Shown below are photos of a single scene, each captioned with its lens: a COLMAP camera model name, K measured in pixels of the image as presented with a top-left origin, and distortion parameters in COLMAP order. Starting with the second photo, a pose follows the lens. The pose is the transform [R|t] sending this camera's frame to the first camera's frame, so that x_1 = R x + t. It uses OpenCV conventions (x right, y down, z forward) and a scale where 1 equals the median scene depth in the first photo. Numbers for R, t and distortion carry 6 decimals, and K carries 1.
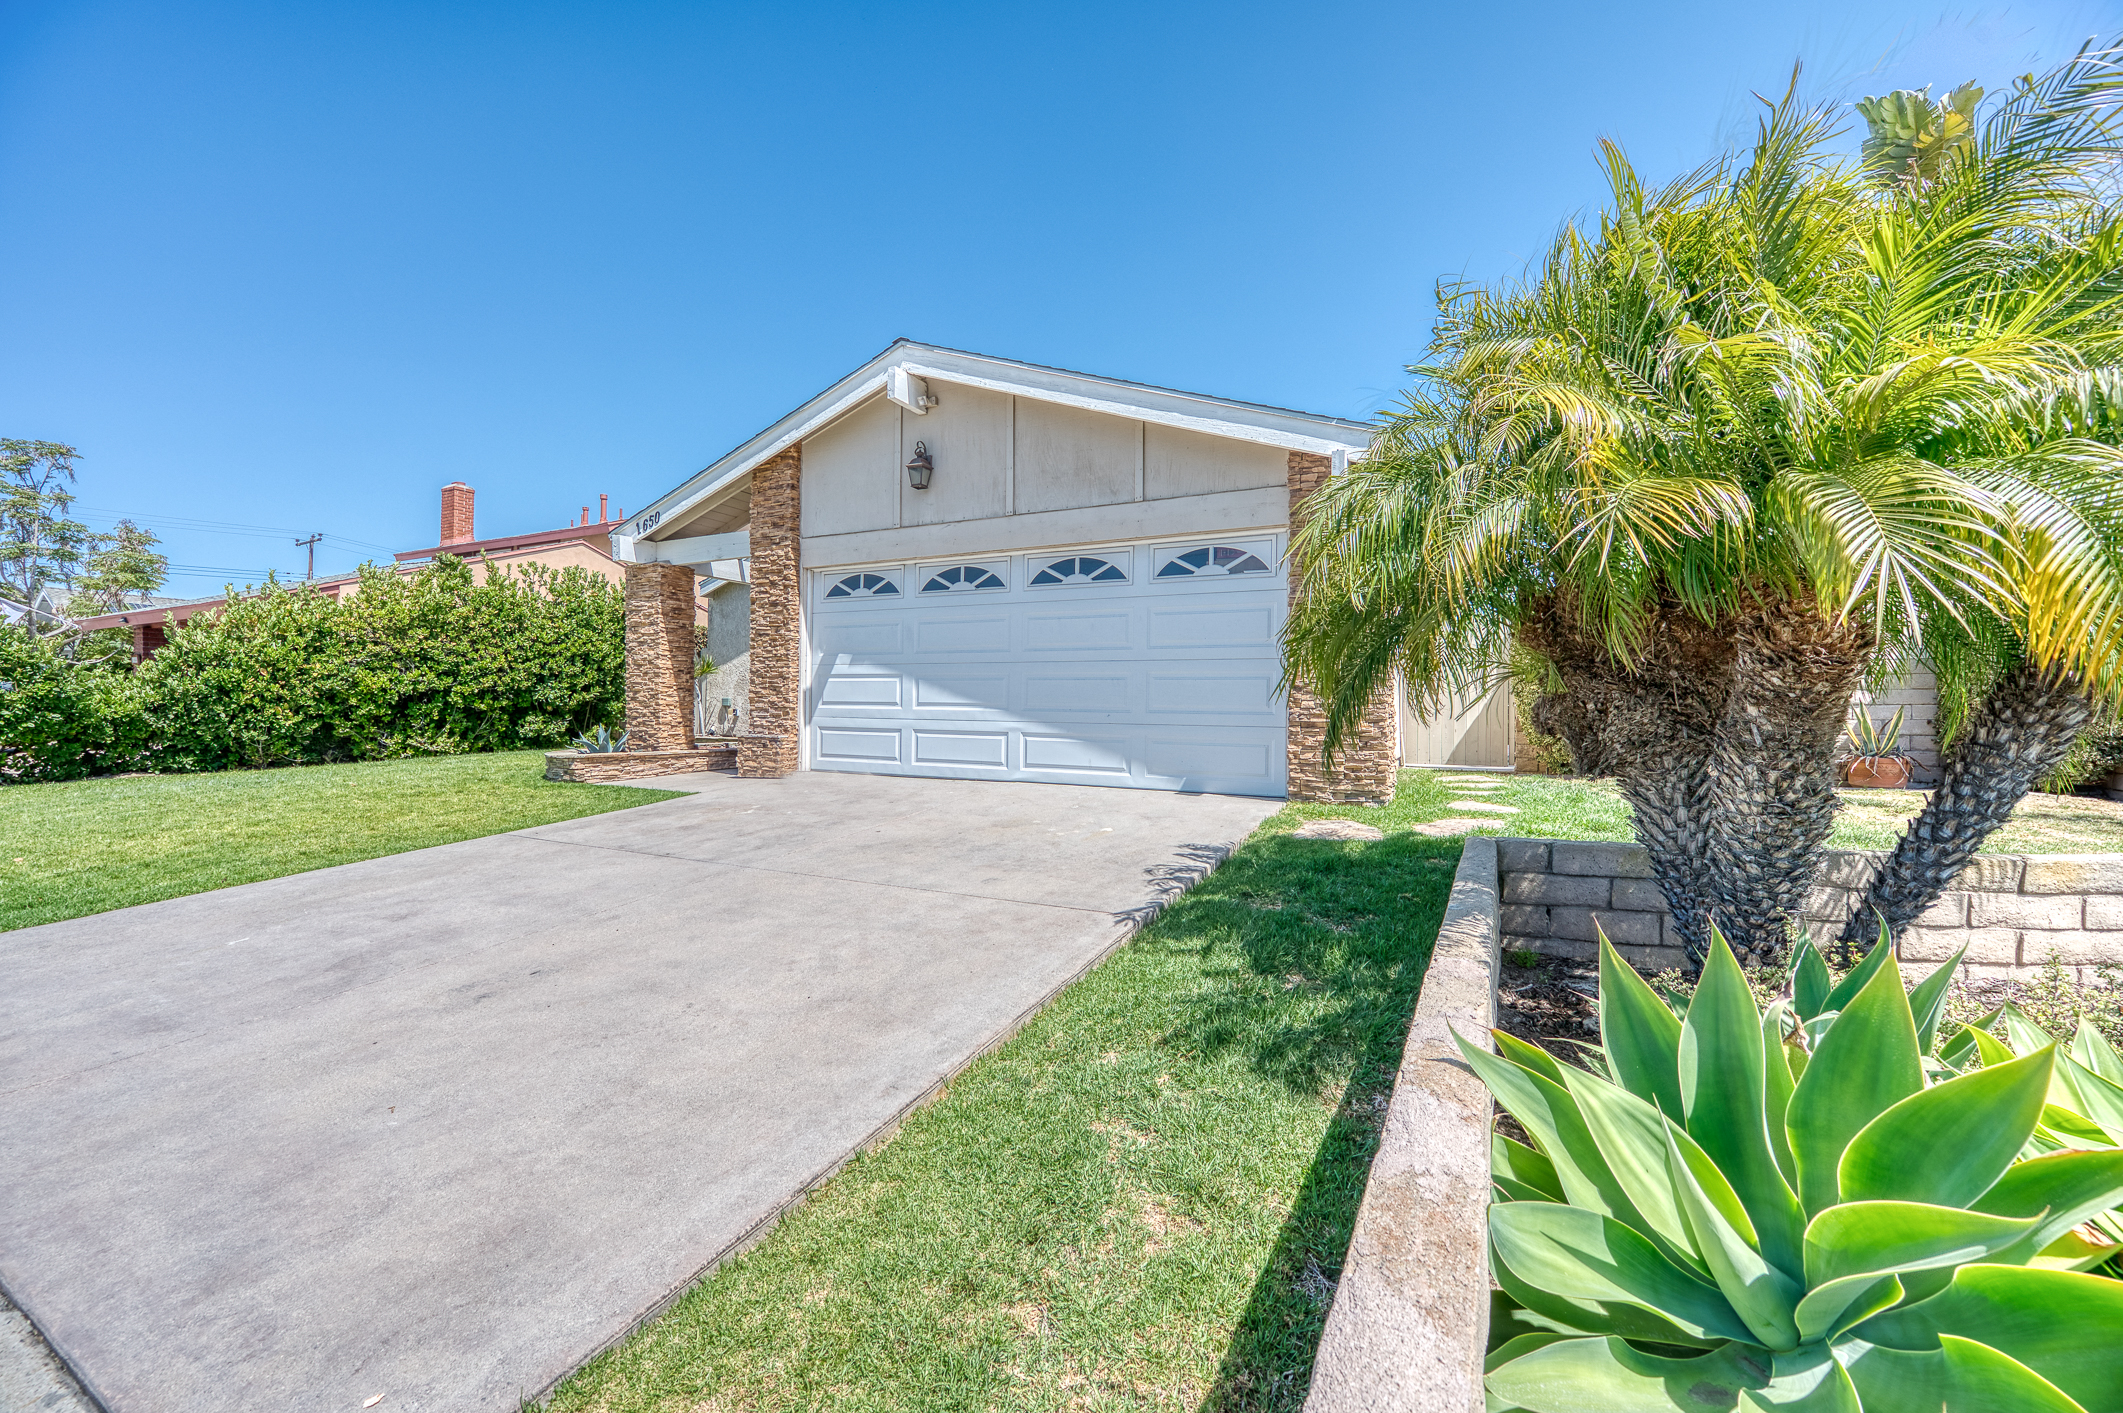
lens RADIAL K [[852.1, 0, 1060.3], [0, 852.1, 706.3], [0, 0, 1]] dist [-0.026140, -0.000847]
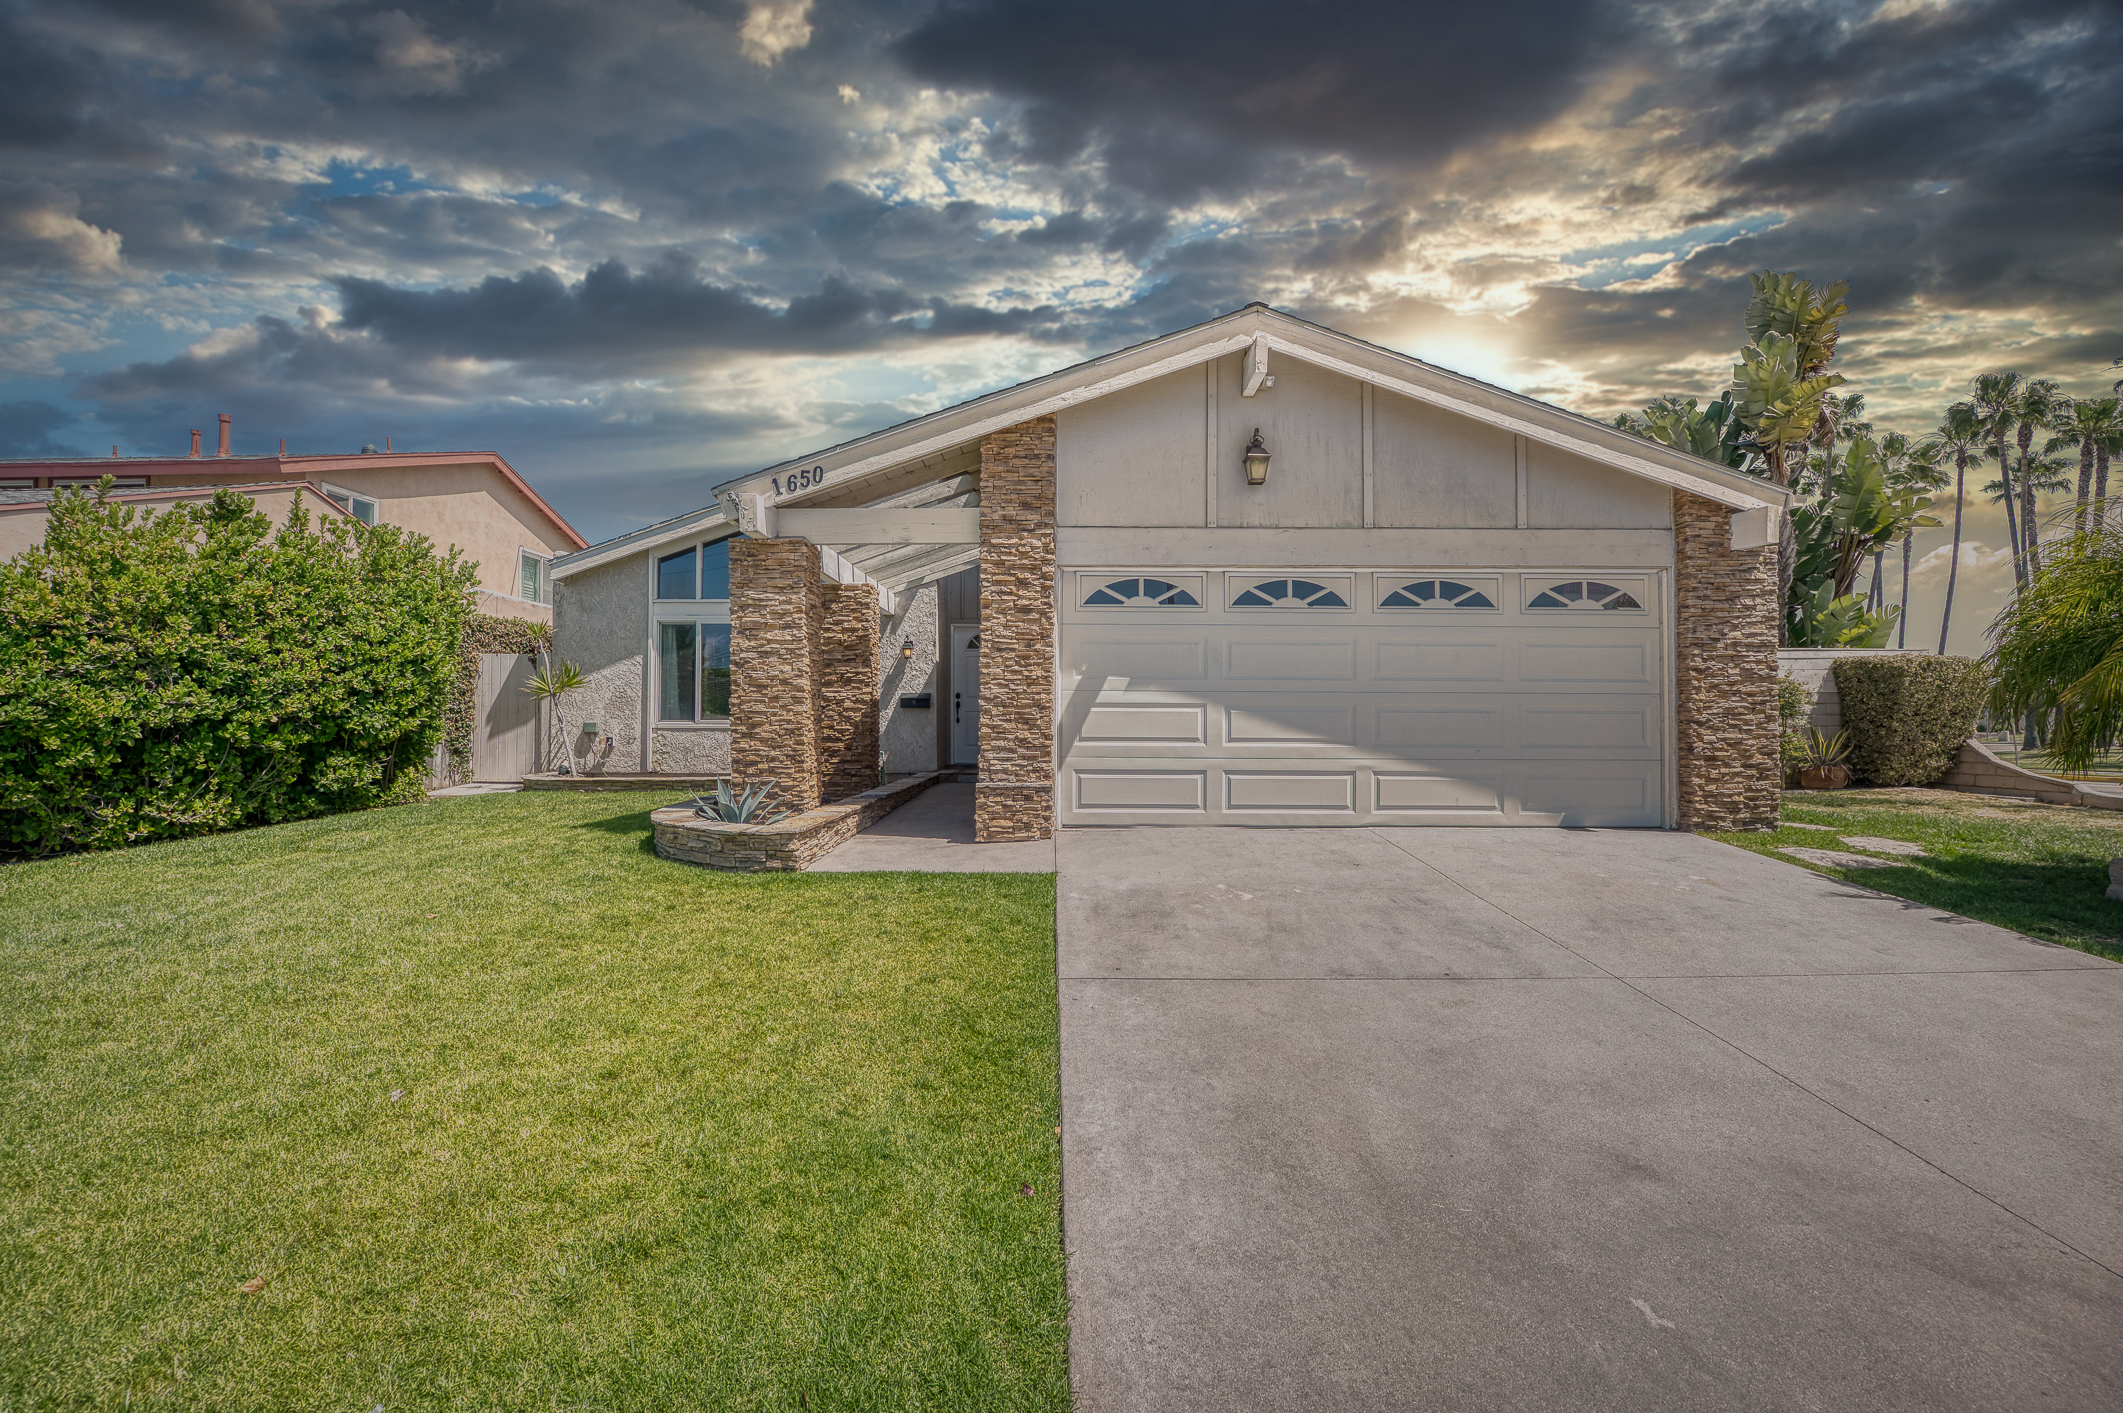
lens RADIAL K [[852.1, 0, 1060.3], [0, 852.1, 706.3], [0, 0, 1]] dist [-0.026140, -0.000847]
pose [[0.893936, -0.001997, 0.448190, -0.629353], [0.005613, 0.999962, -0.006741, -0.028223], [-0.448159, 0.008541, 0.893913, 0.298985]]
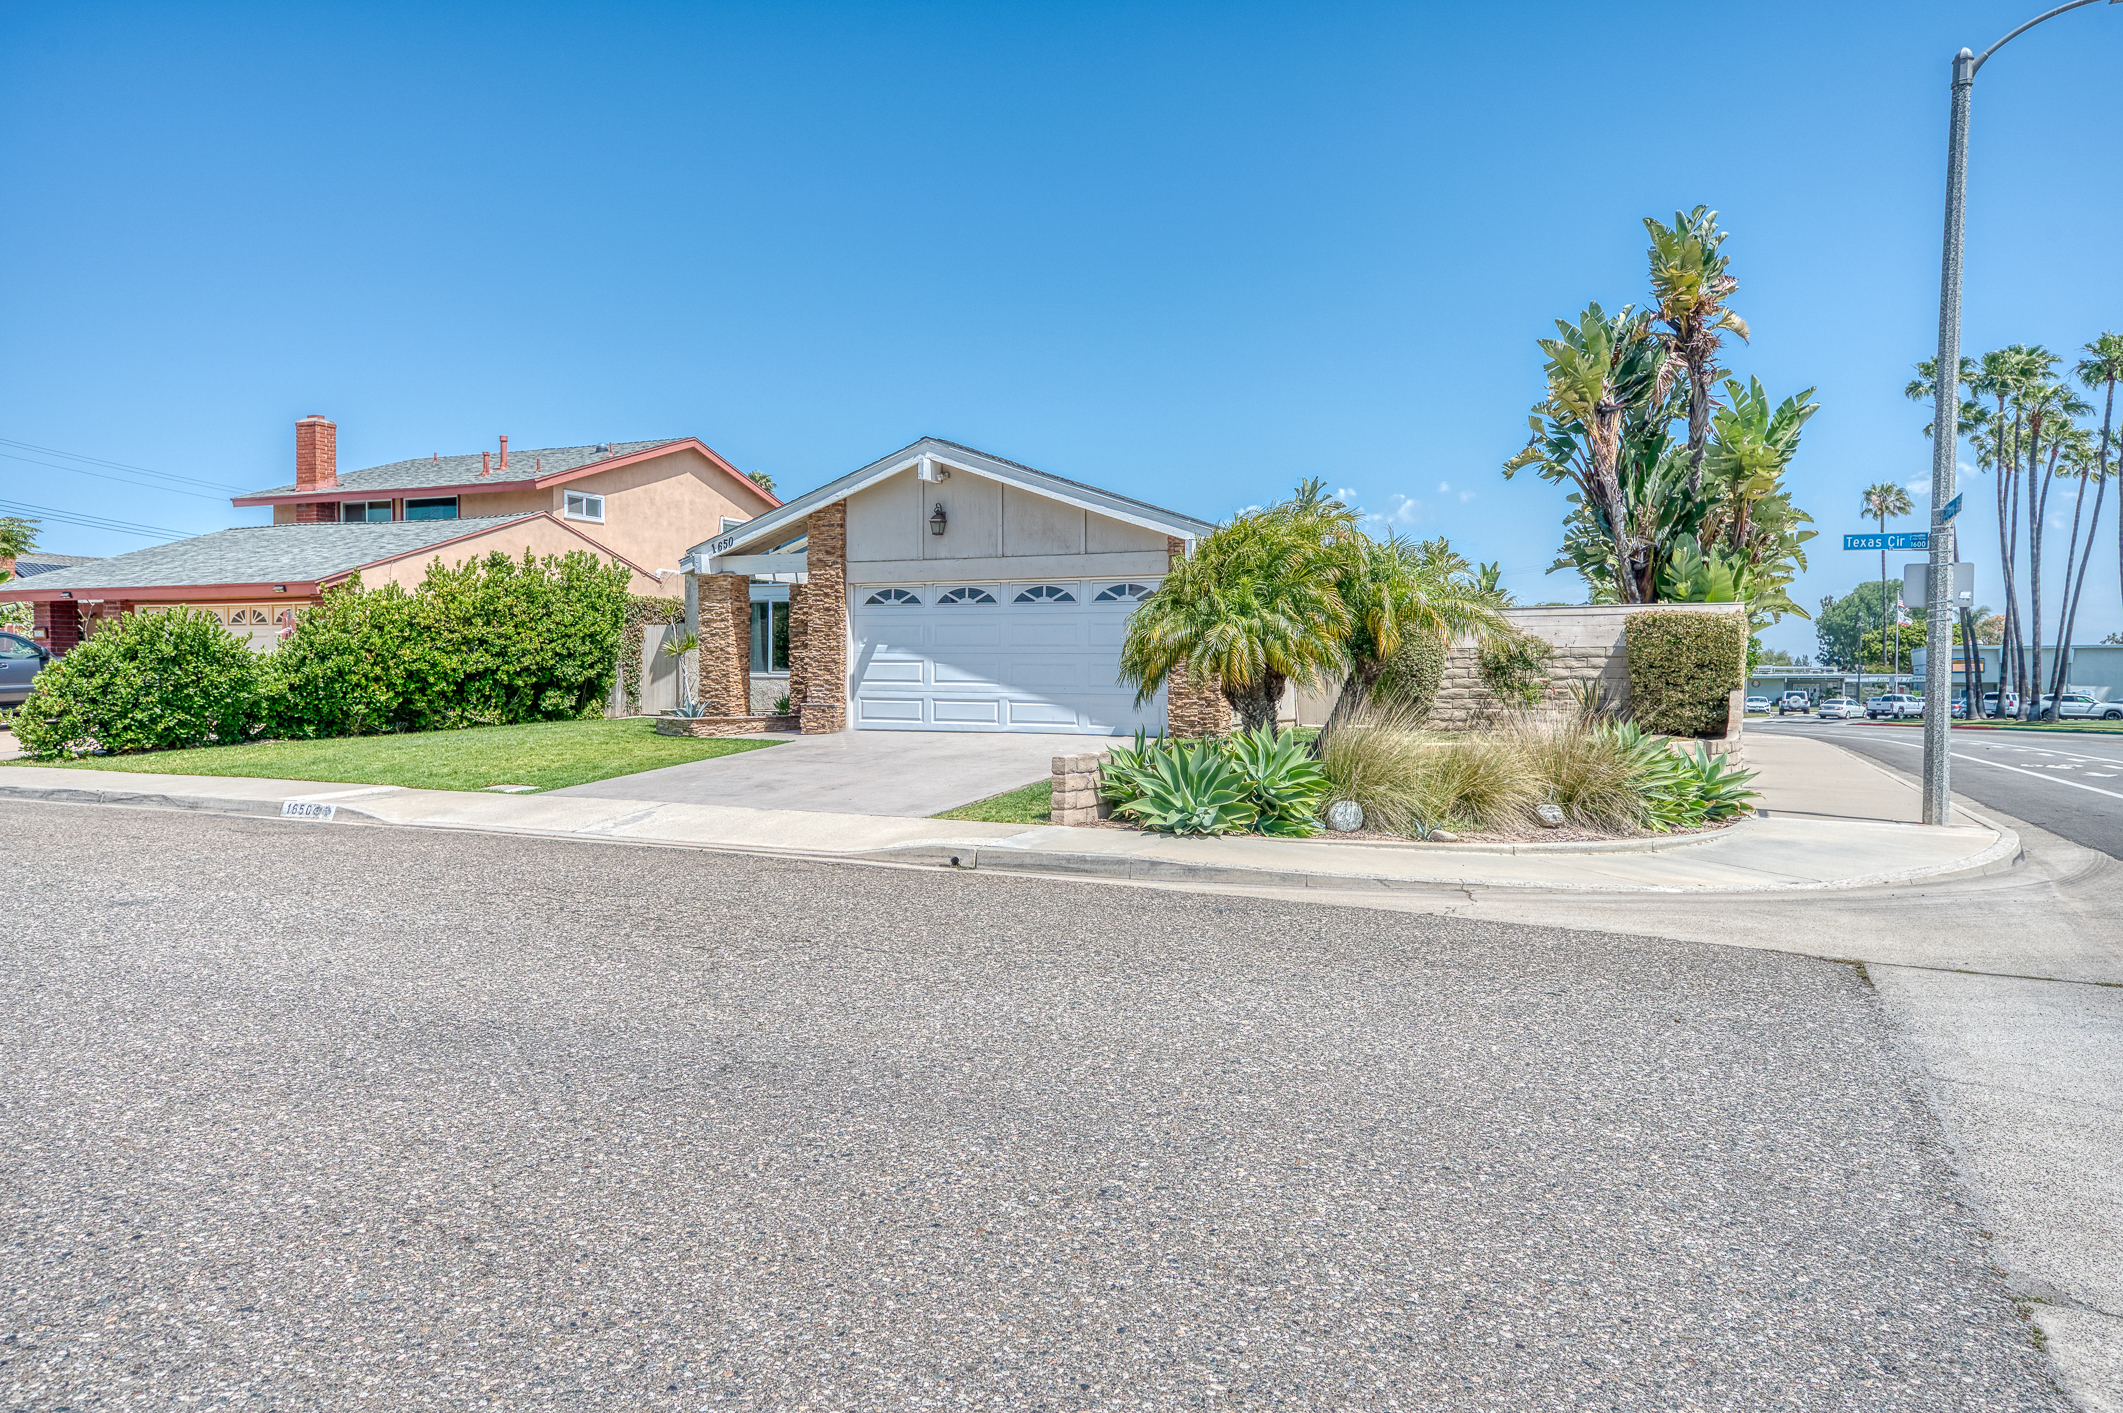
lens RADIAL K [[1440.0, 0, 1061.5], [0, 1440.0, 706.5], [0, 0, 1]] dist [0.040870, 0.000604]
pose [[0.999733, -0.005681, 0.022409, -0.007288], [0.005140, 0.999696, 0.024124, -0.016020], [-0.022539, -0.024003, 0.999458, -1.333758]]
